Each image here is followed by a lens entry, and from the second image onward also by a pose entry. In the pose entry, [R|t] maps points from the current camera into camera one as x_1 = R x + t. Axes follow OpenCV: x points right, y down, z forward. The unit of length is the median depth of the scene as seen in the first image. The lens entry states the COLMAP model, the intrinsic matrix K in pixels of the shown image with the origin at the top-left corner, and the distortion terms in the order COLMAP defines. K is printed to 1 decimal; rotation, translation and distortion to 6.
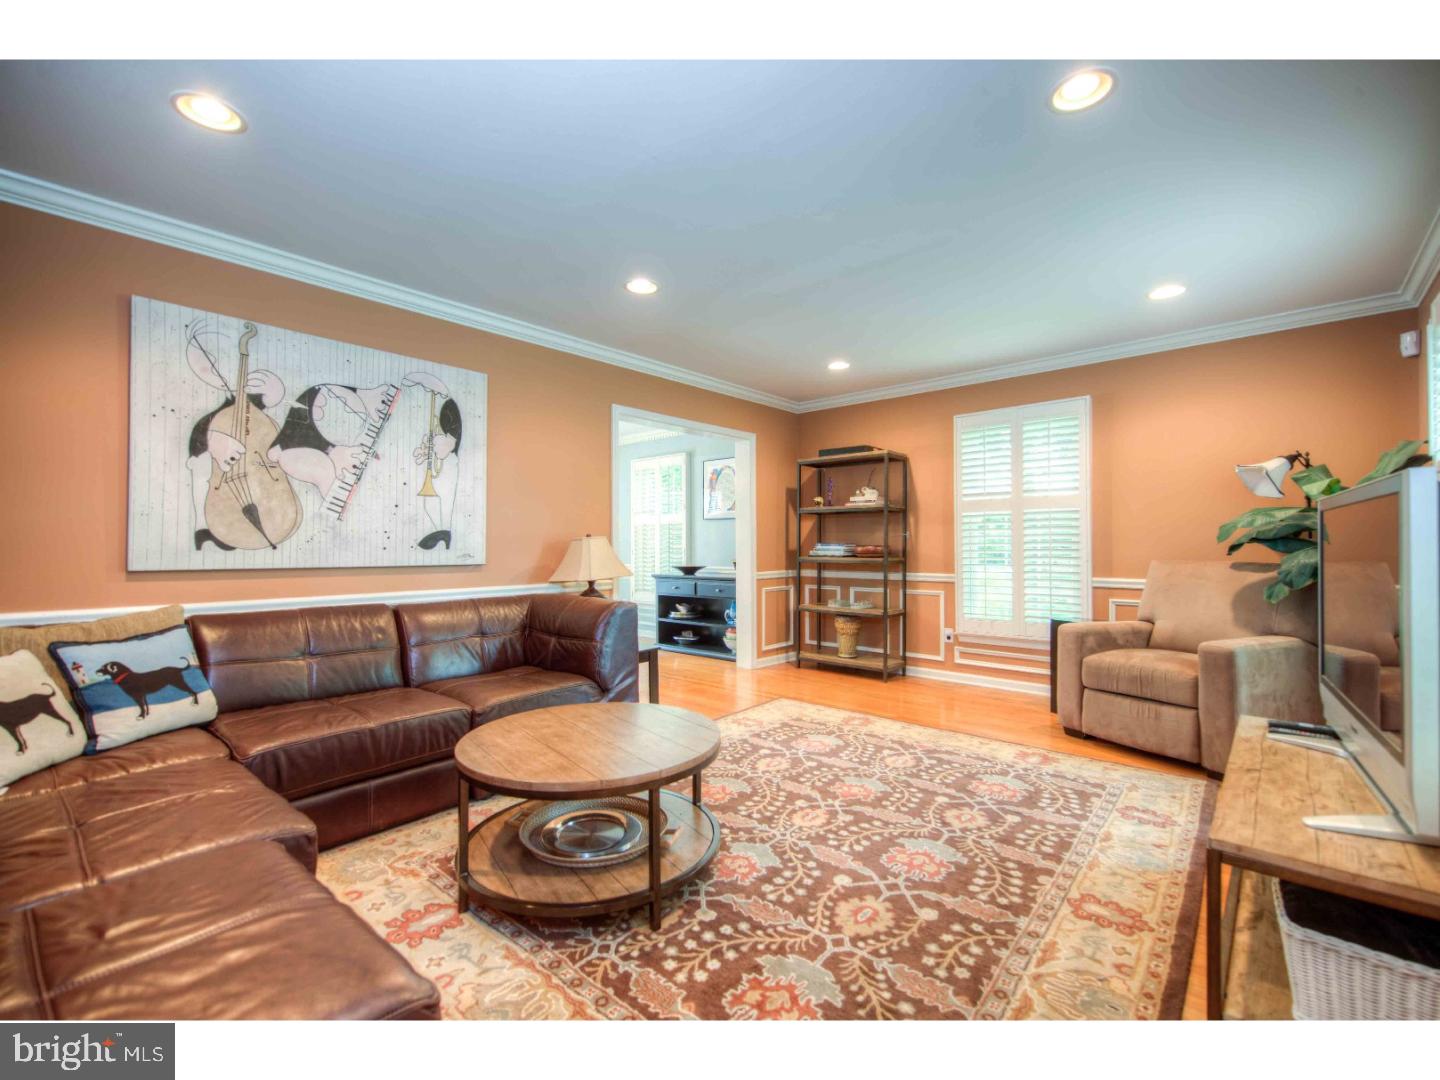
lens RADIAL K [[640.3, 0, 722.2], [0, 640.3, 538.9], [0, 0, 1]] dist [0.000444, 0.000002]
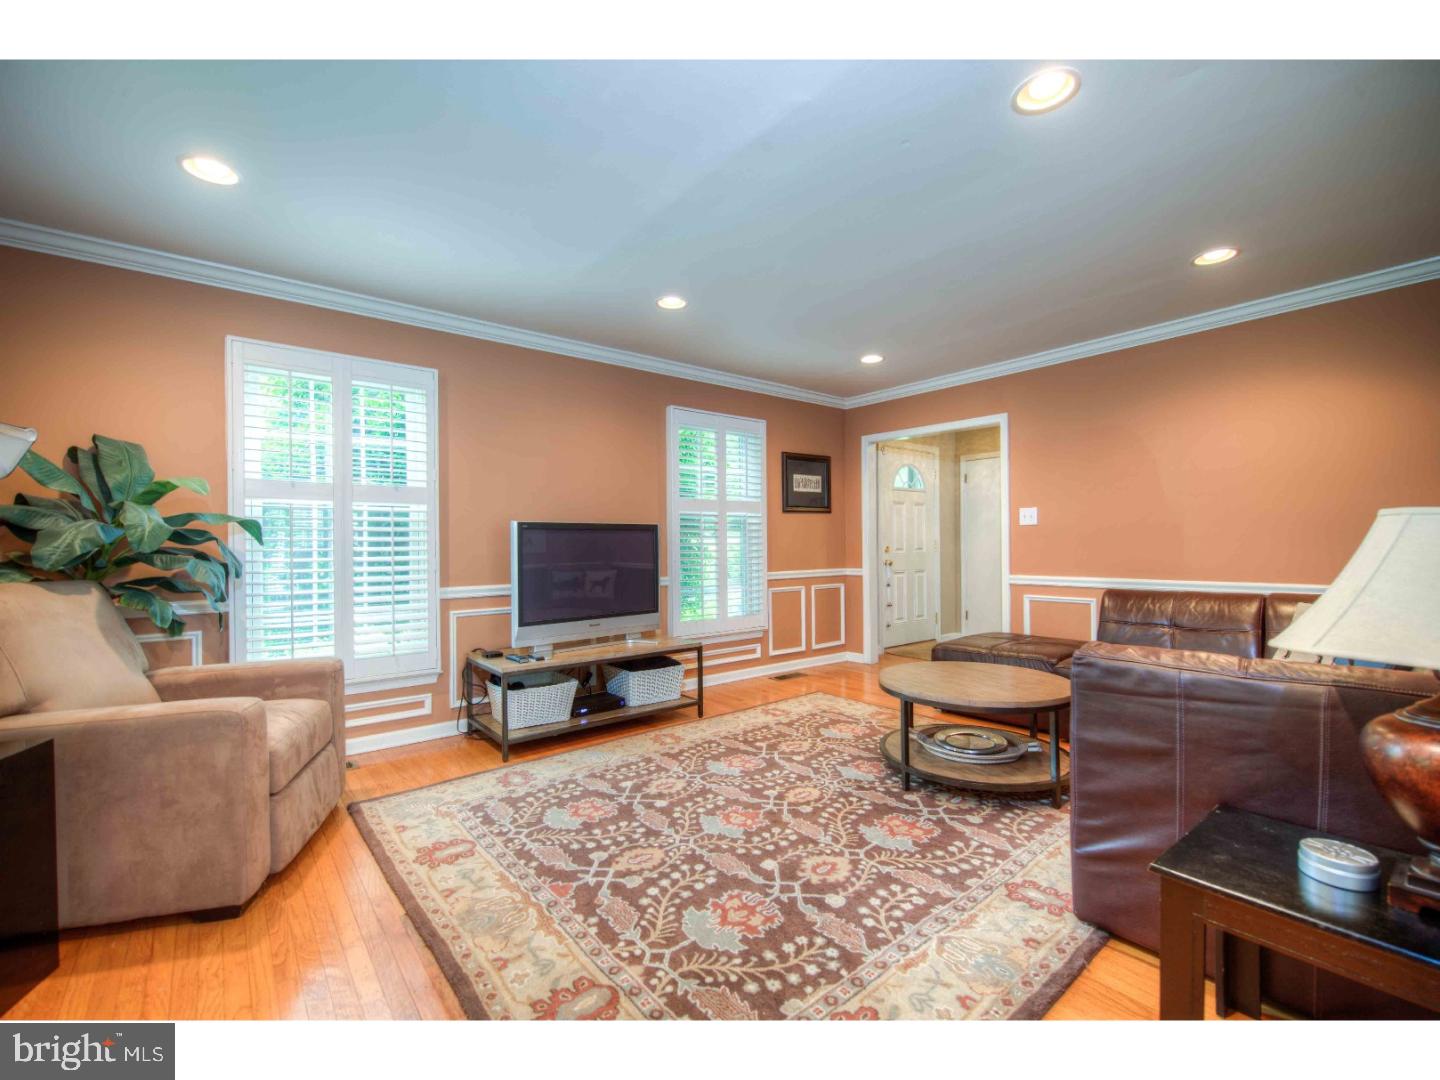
lens RADIAL K [[640.3, 0, 719.9], [0, 640.3, 546.1], [0, 0, 1]] dist [0.000444, 0.000002]
pose [[-0.986396, 0.014461, 0.163747, 0.090337], [0.013619, 0.999888, -0.006265, 0.017449], [-0.163819, -0.003949, -0.986483, 2.047955]]
